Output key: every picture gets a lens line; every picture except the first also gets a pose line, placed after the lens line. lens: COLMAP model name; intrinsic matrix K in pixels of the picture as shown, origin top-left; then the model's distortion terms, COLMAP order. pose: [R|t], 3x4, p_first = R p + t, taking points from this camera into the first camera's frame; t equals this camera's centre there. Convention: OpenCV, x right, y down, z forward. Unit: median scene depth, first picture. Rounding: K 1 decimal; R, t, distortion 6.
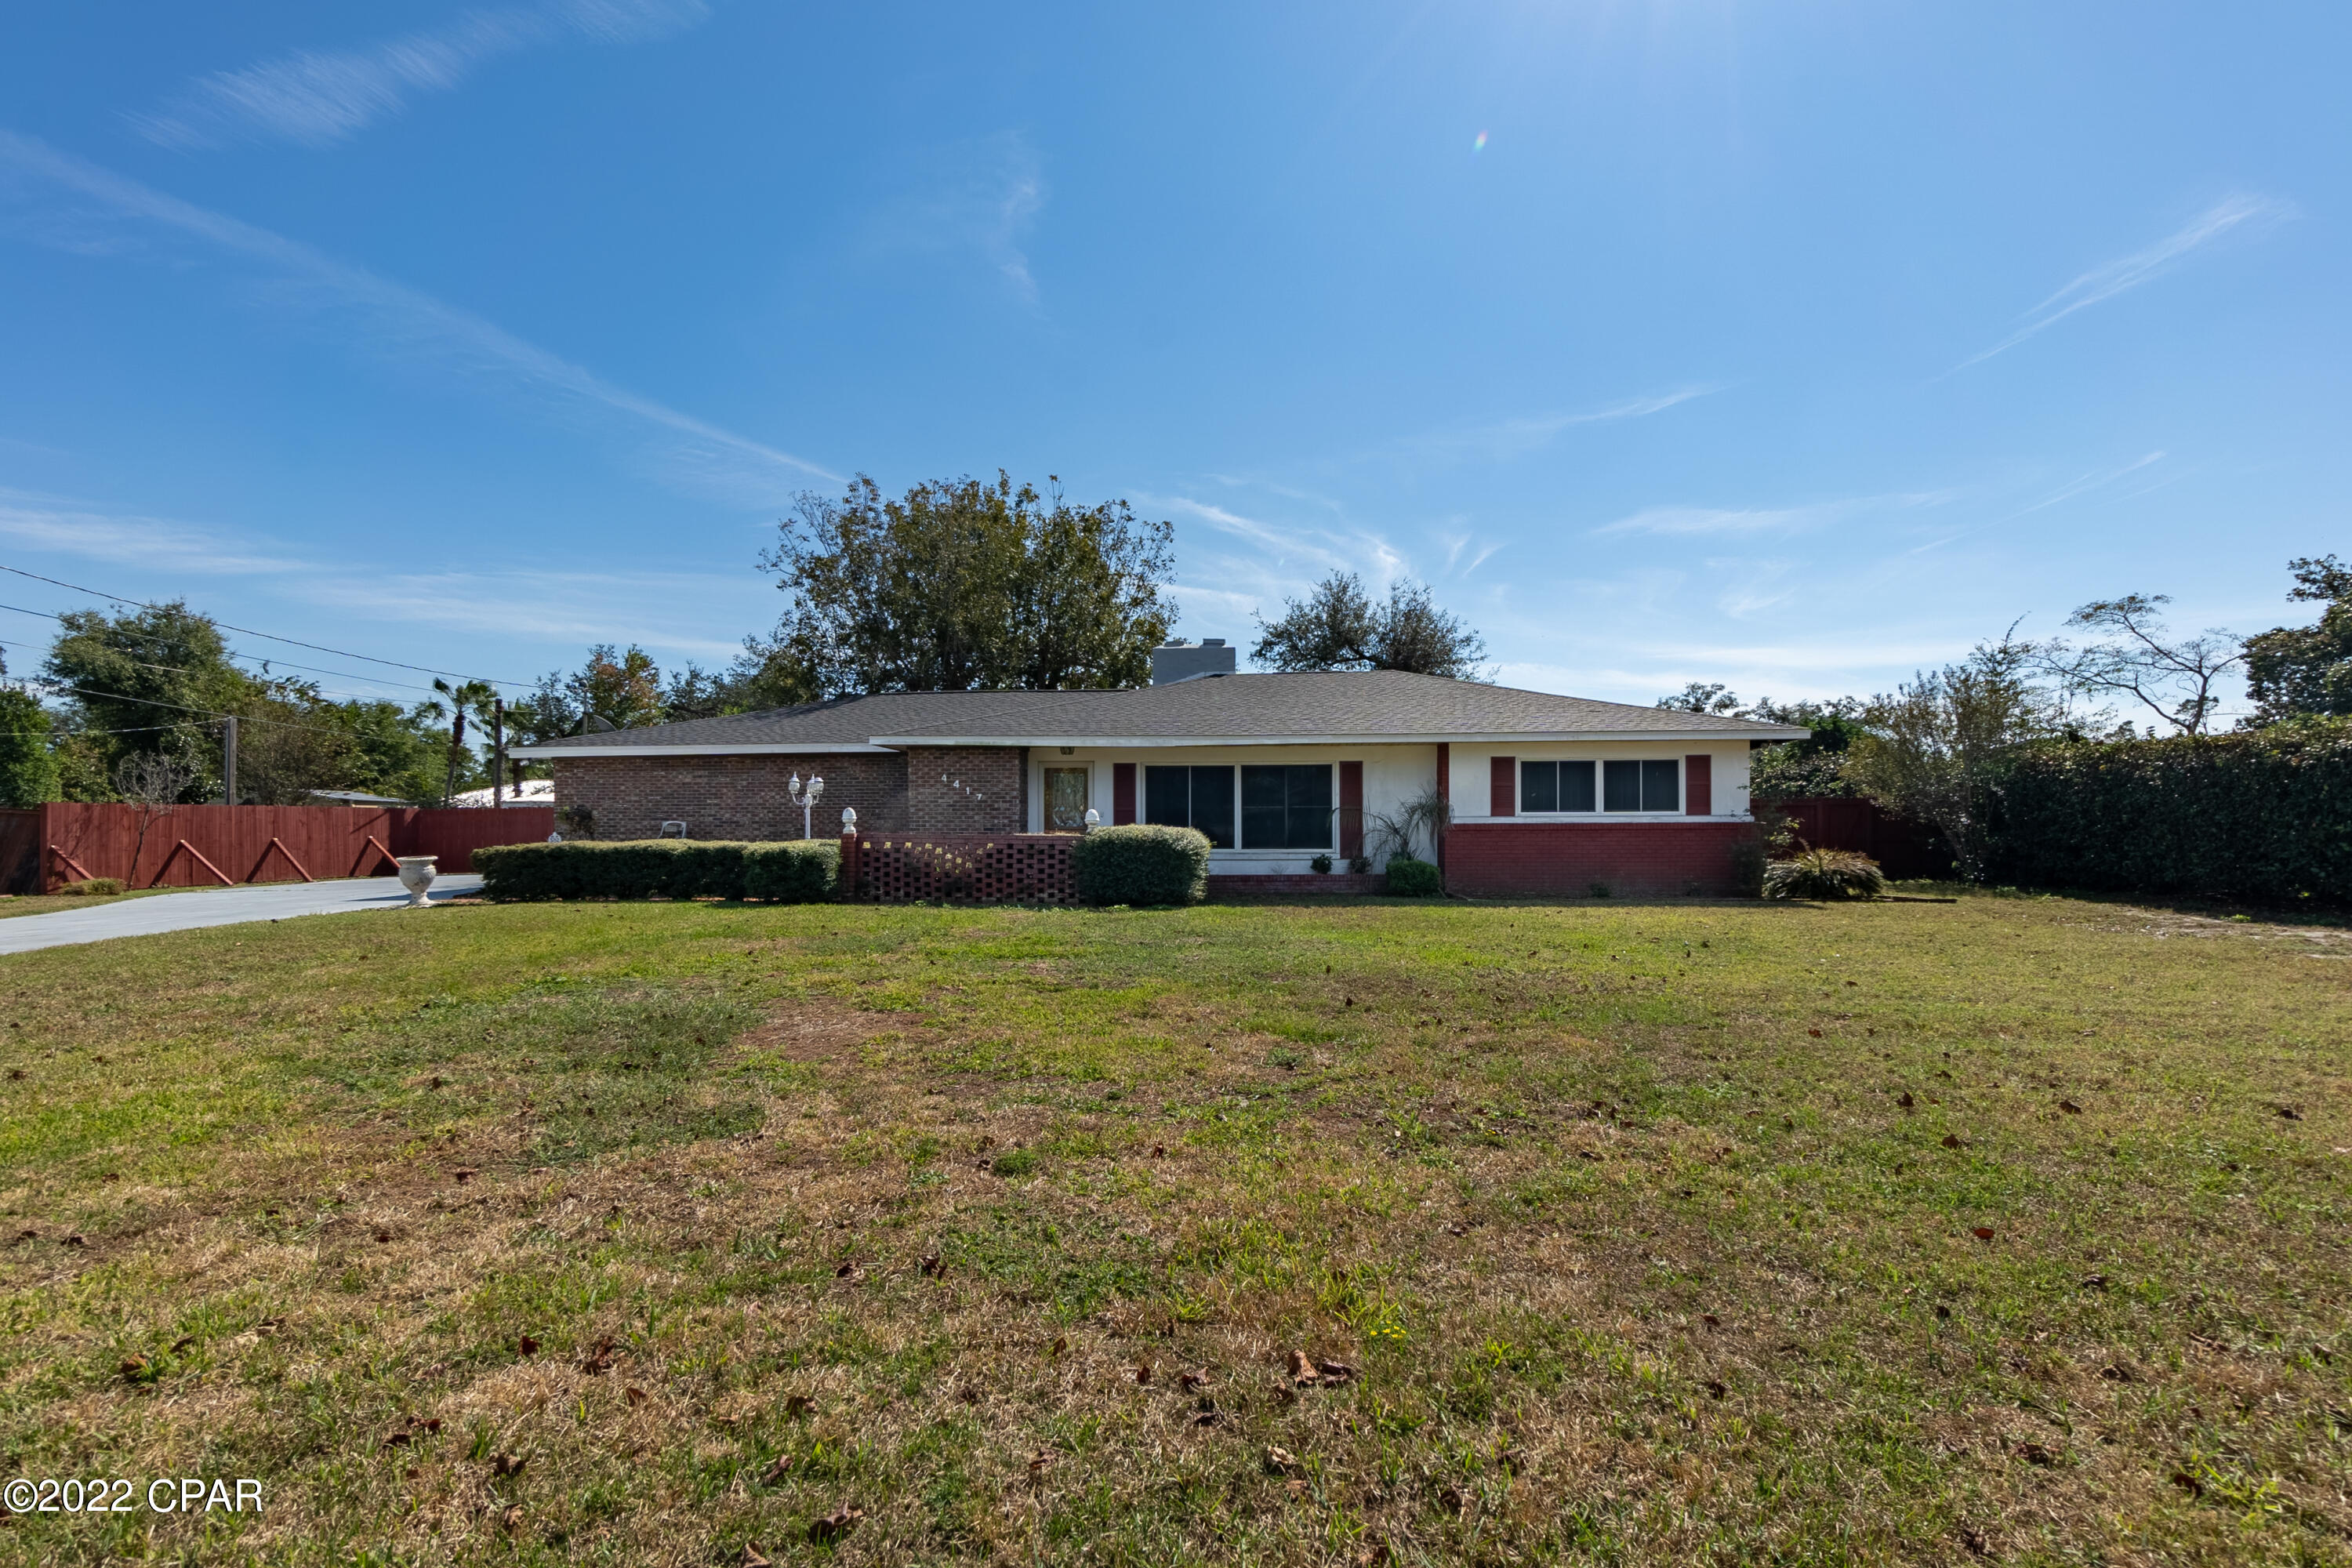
lens RADIAL K [[1081.8, 0, 1176.0], [0, 1081.8, 784.0], [0, 0, 1]] dist [0.012752, -0.014927]
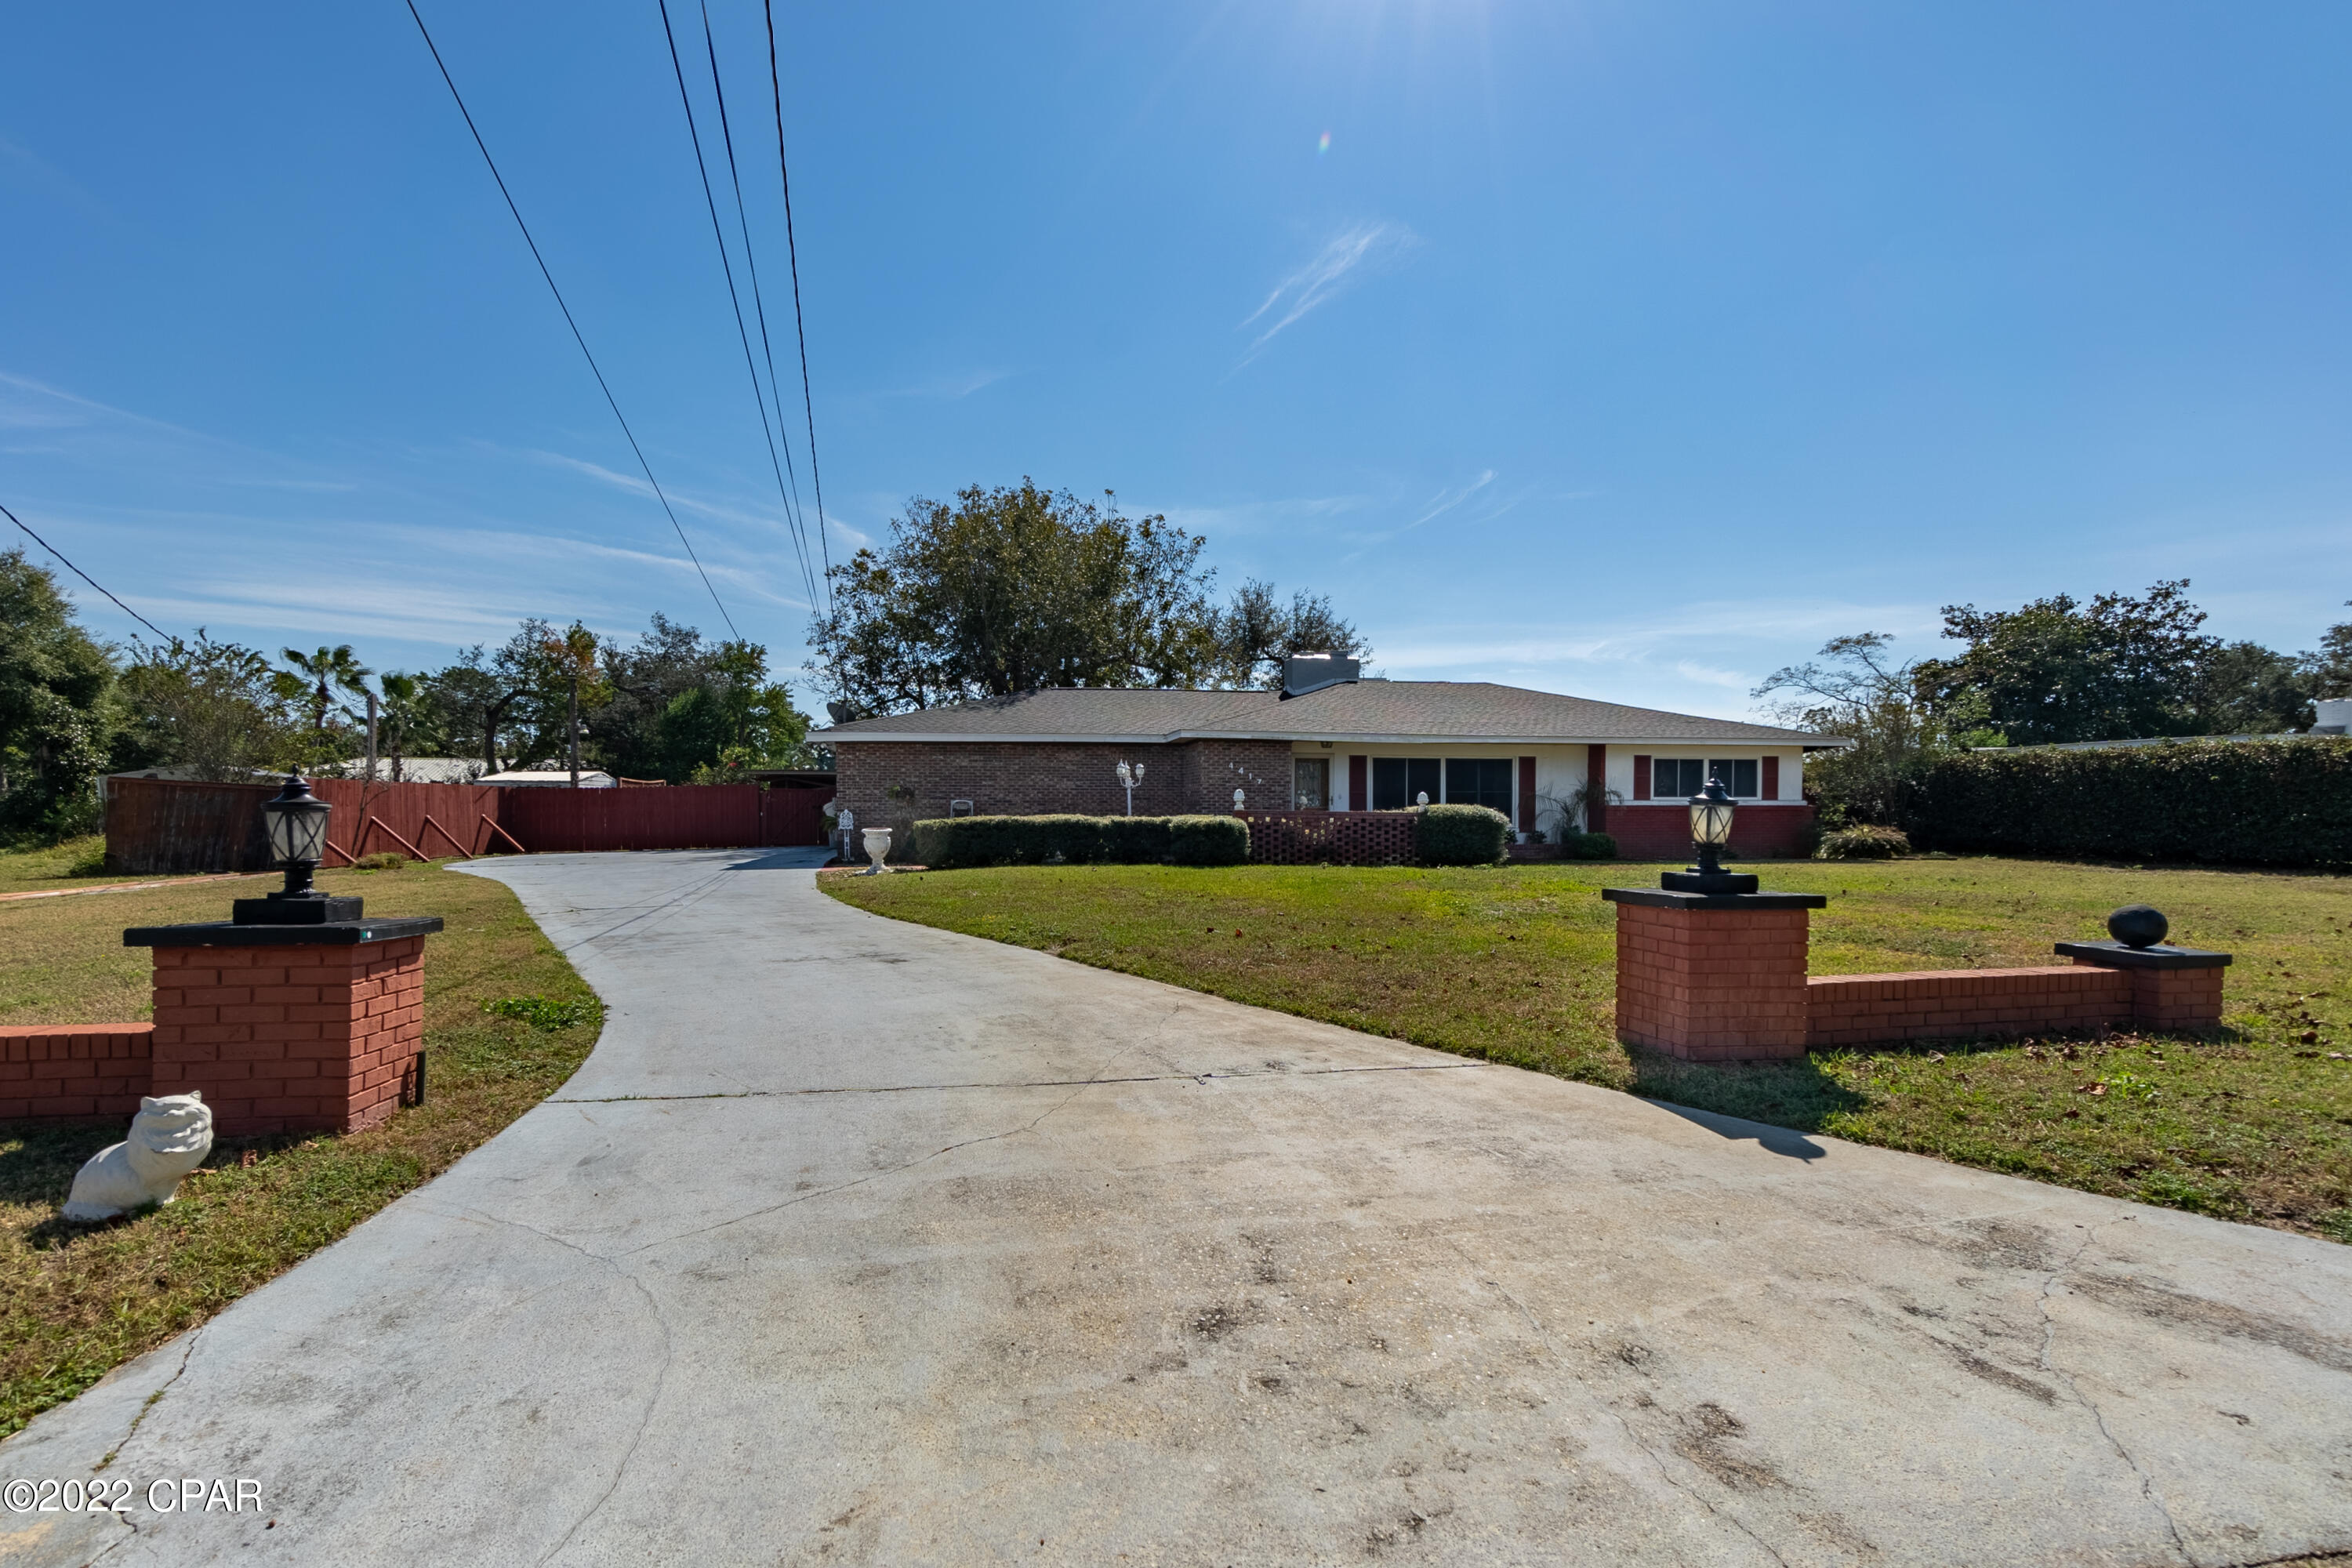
lens RADIAL K [[1071.9, 0, 1137.8], [0, 1071.9, 813.5], [0, 0, 1]] dist [-0.002005, -0.000281]
pose [[0.976439, 0.003913, 0.215759, -0.567835], [-0.012551, 0.999173, 0.038678, 0.002951], [-0.215429, -0.040475, 0.975680, -0.149891]]
